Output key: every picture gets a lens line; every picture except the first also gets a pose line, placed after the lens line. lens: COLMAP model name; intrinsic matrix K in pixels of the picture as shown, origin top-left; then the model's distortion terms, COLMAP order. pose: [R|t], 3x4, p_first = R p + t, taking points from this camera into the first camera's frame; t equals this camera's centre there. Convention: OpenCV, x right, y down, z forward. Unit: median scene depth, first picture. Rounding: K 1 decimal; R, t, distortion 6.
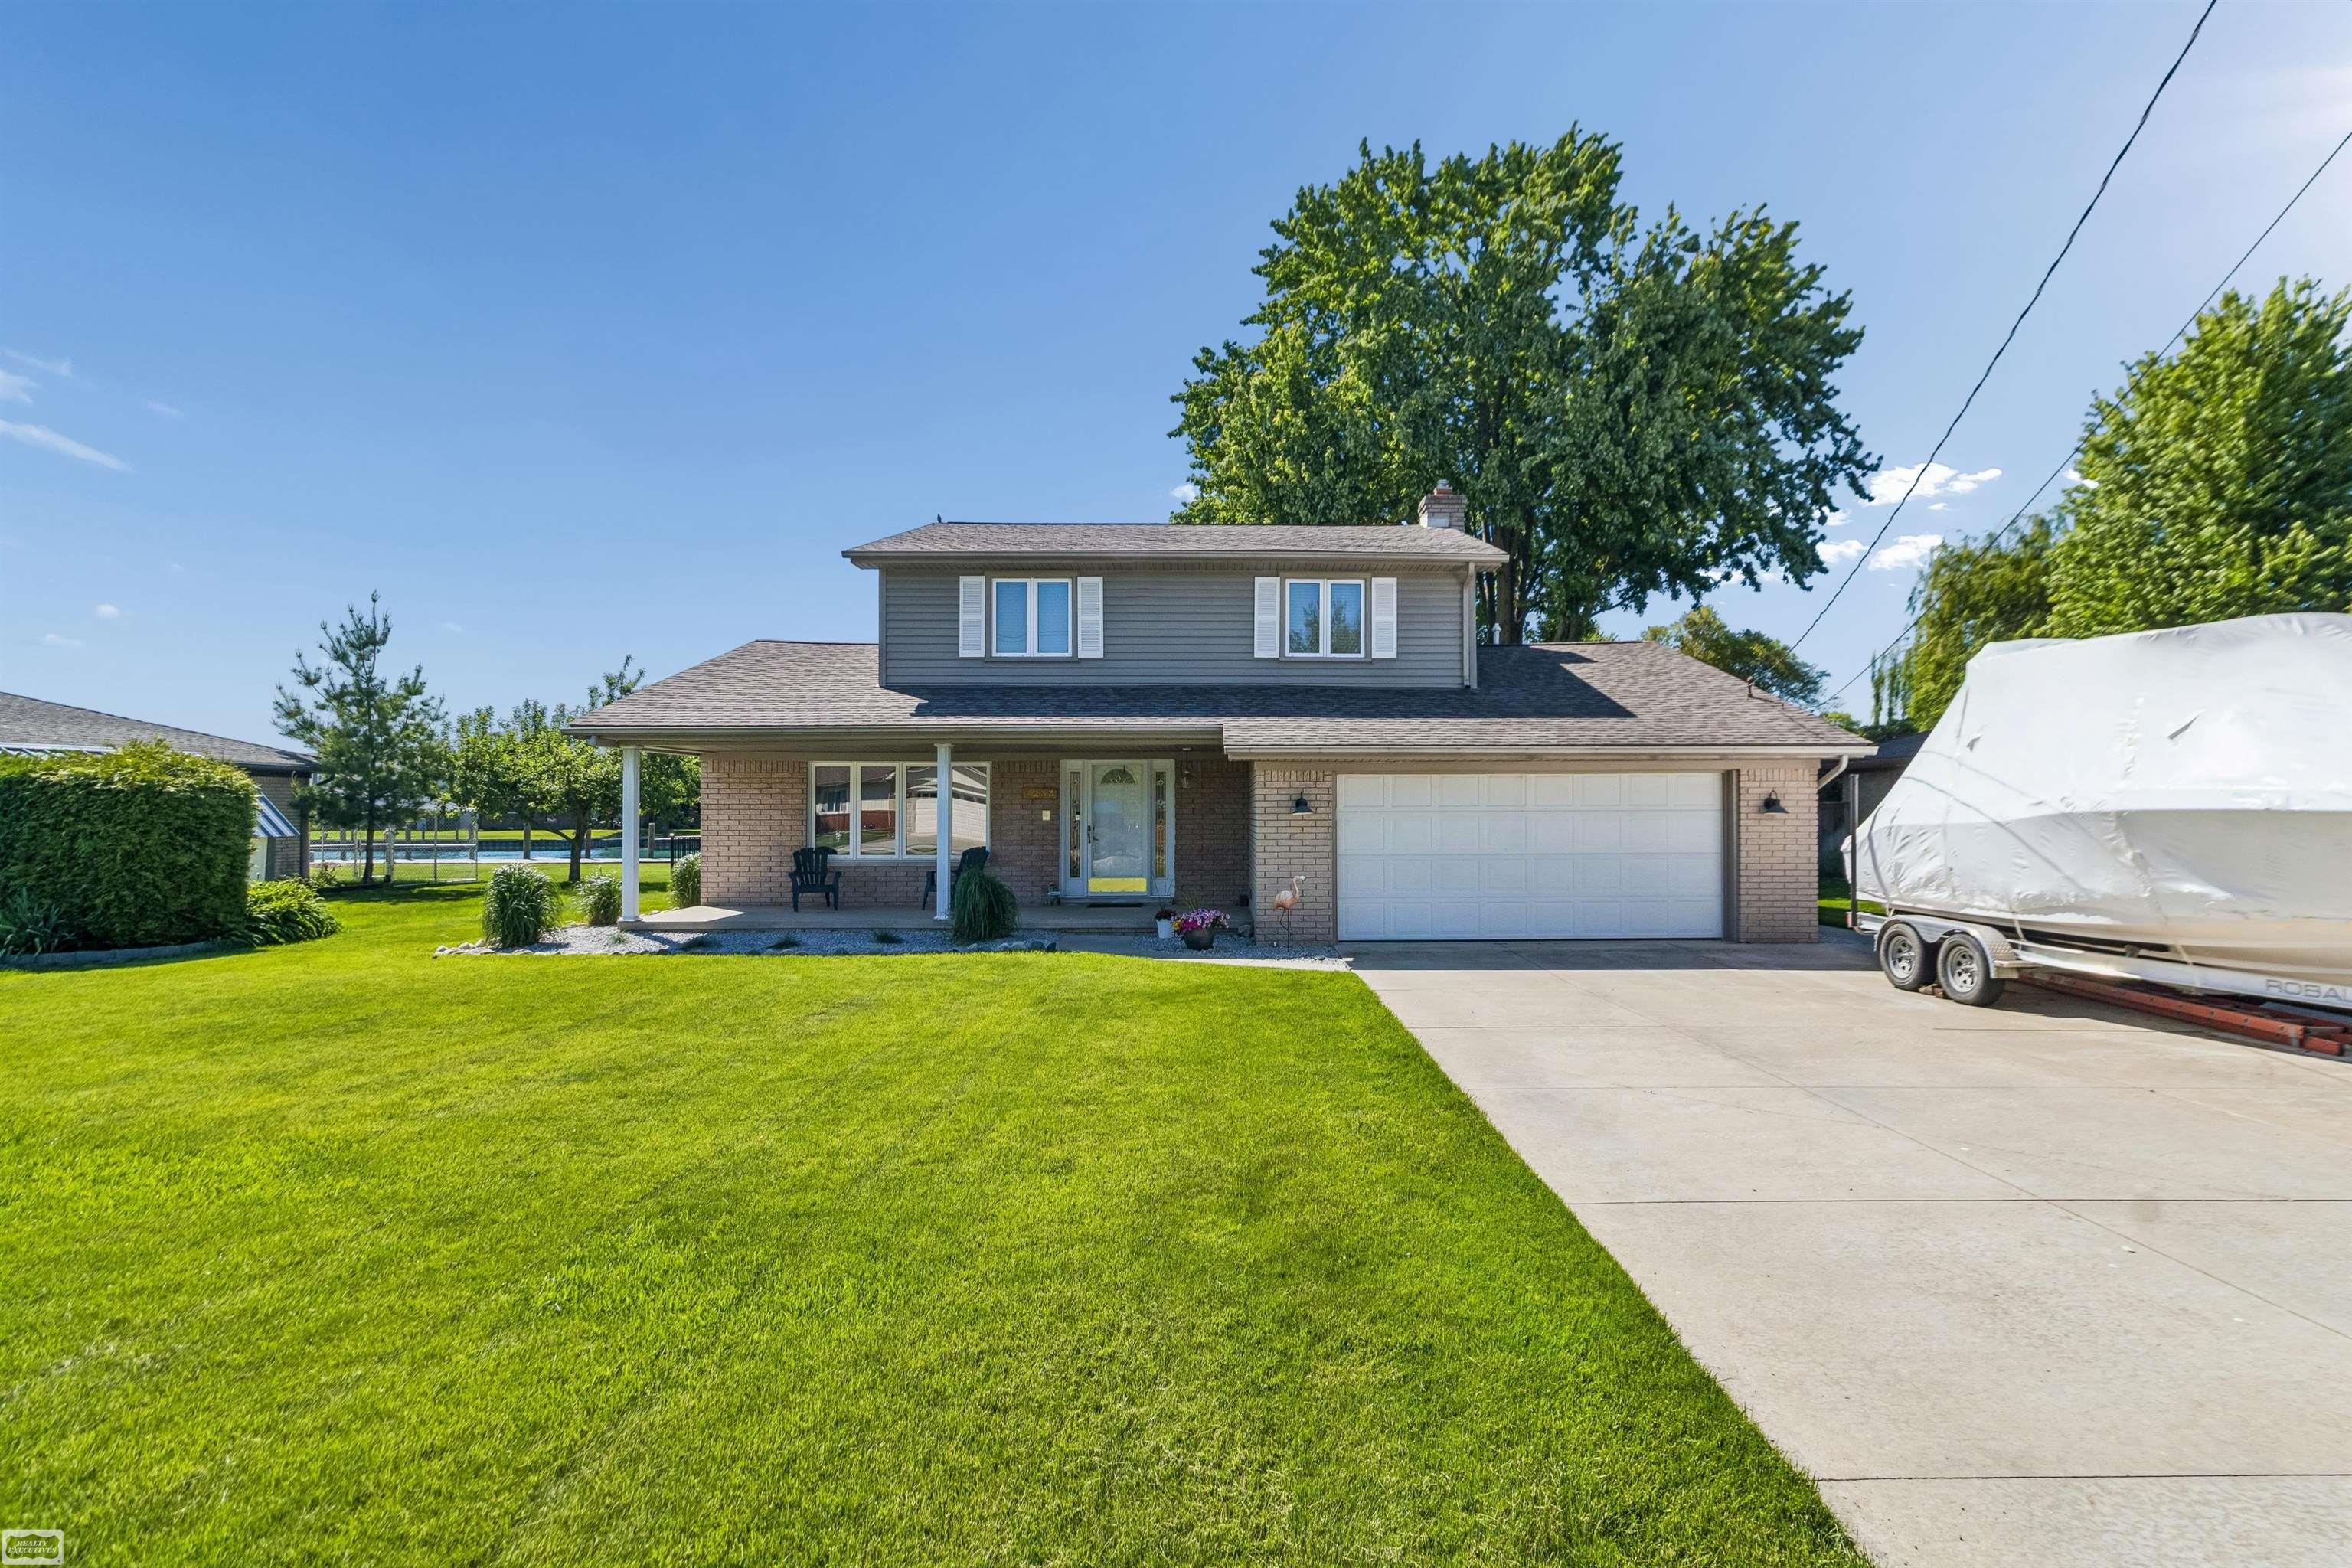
lens RADIAL K [[1151.7, 0, 1177.8], [0, 1151.7, 810.4], [0, 0, 1]] dist [-0.012574, -0.000071]
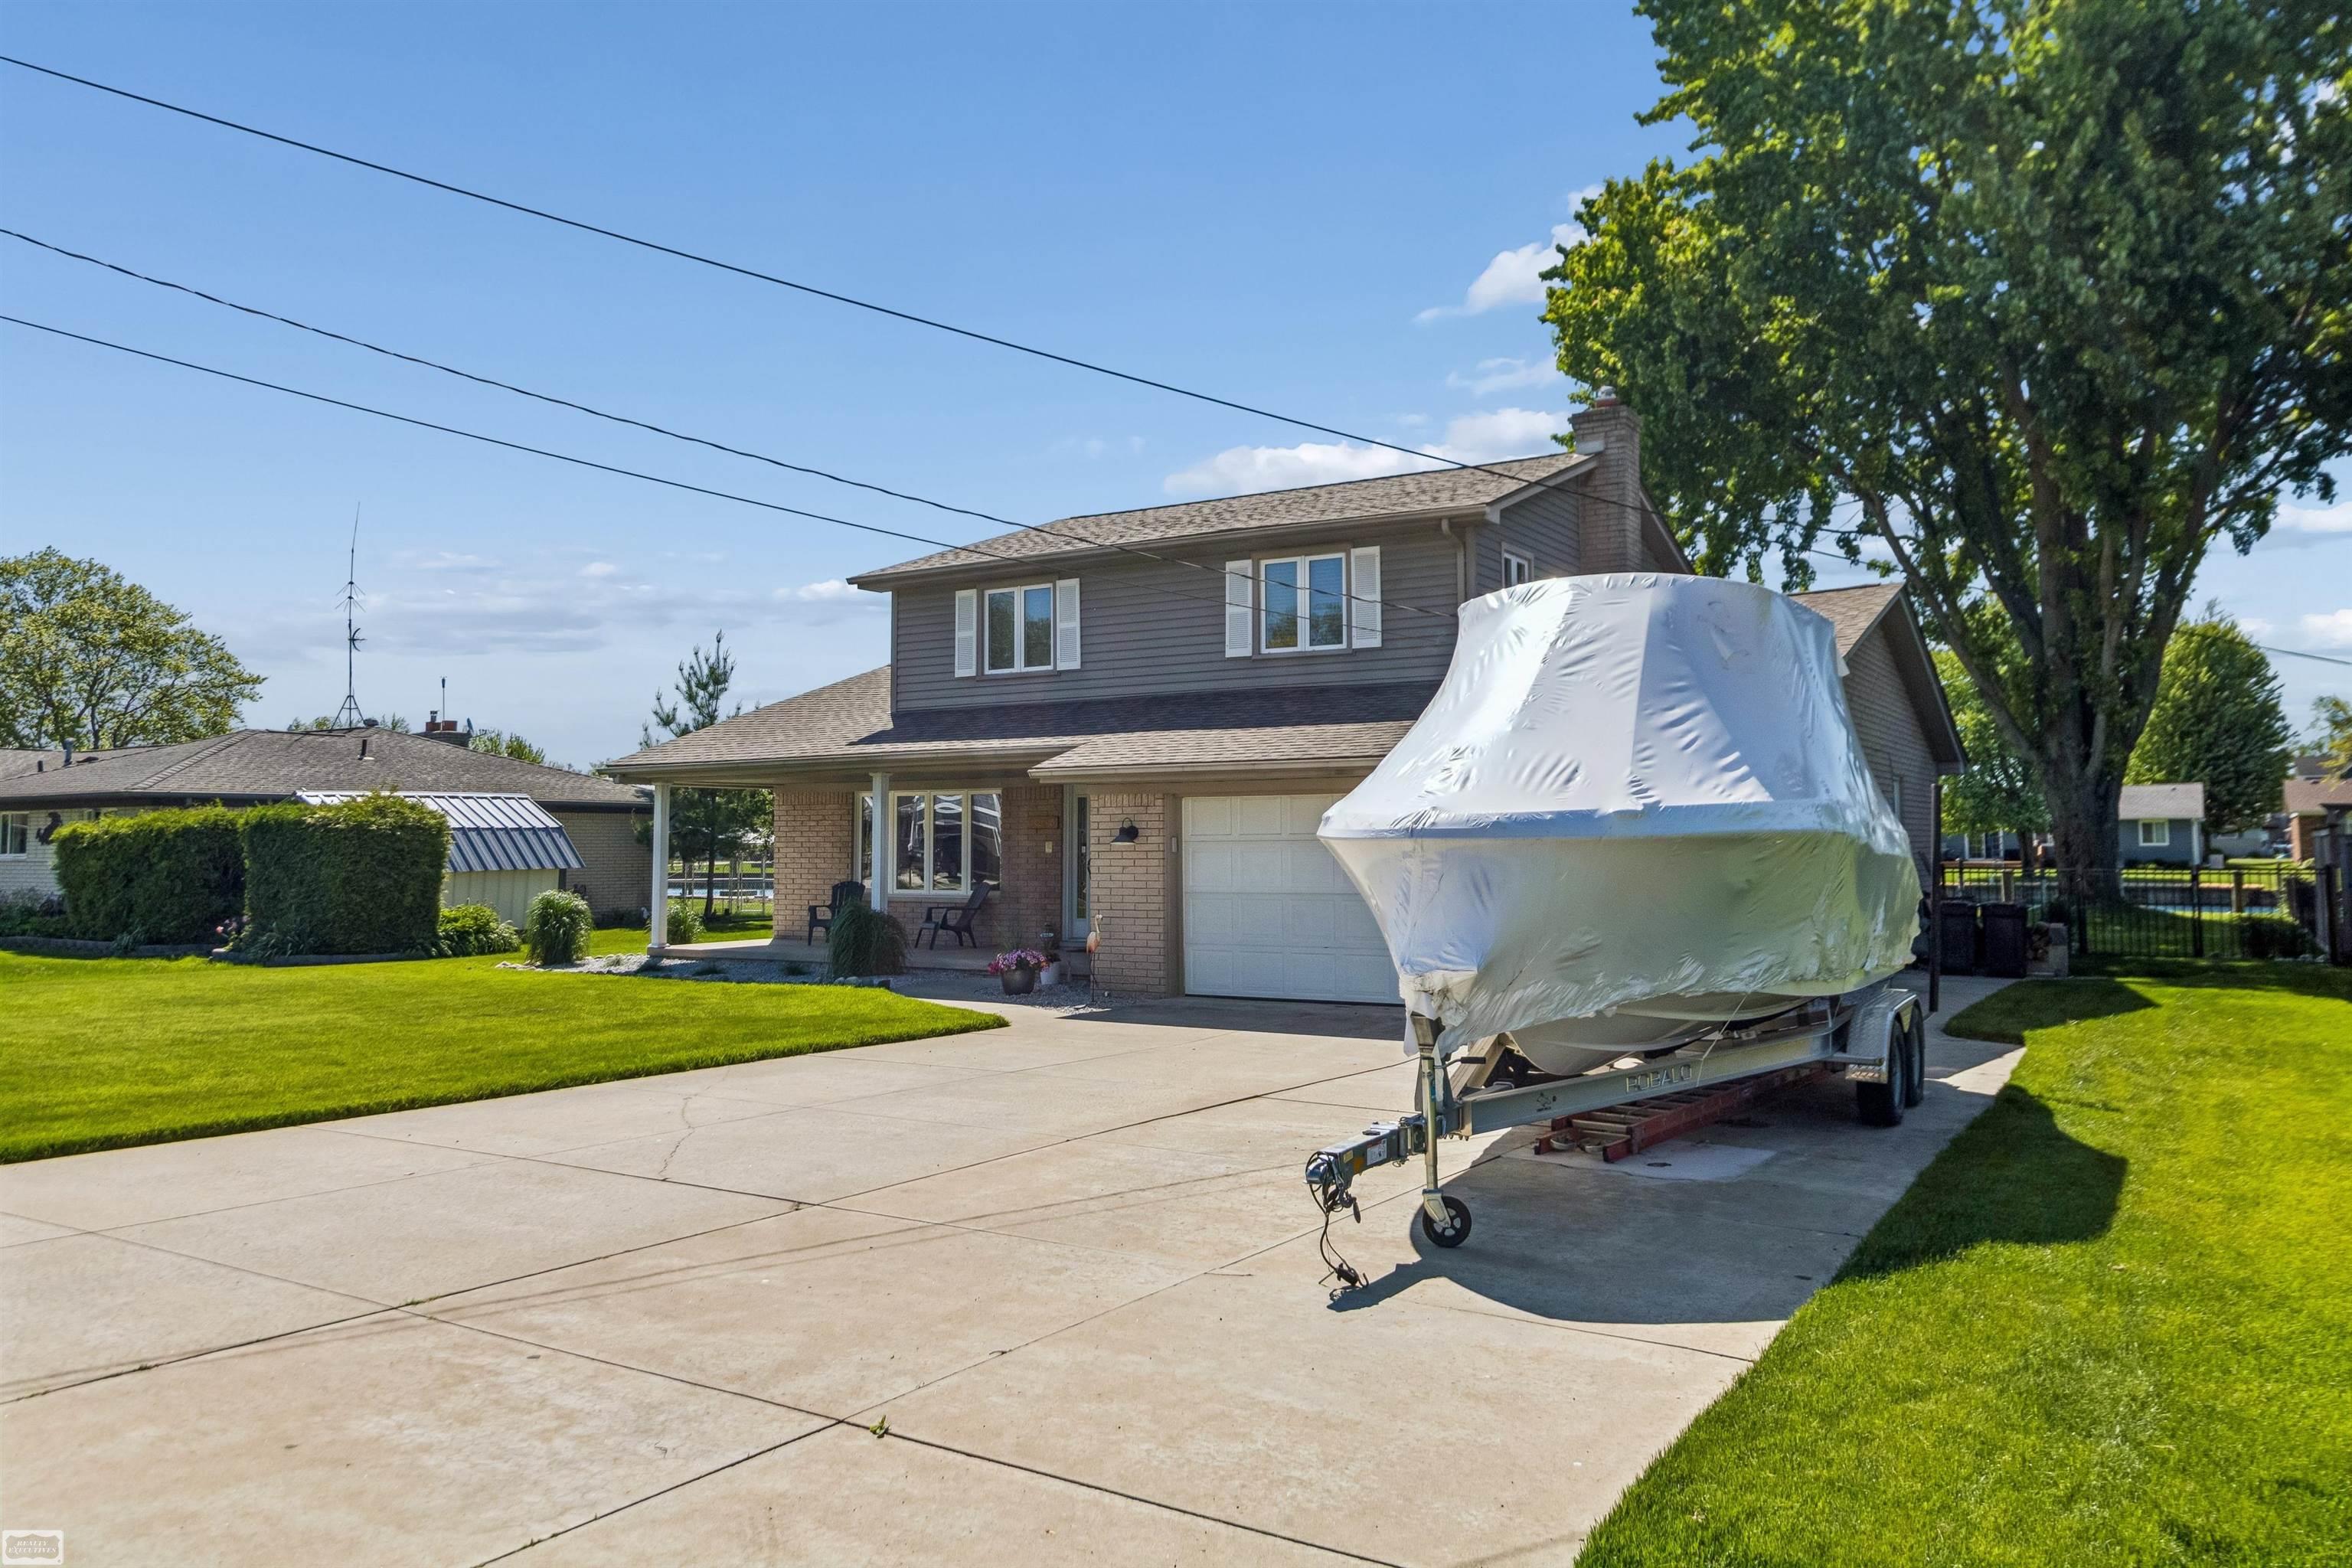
lens RADIAL K [[1623.8, 0, 1176.0], [0, 1623.8, 784.0], [0, 0, 1]] dist [-0.002933, -0.000478]
pose [[0.843560, -0.023277, -0.536530, 0.667352], [0.003195, 0.999260, -0.038328, 0.004048], [0.537025, 0.030618, 0.843011, -0.011400]]
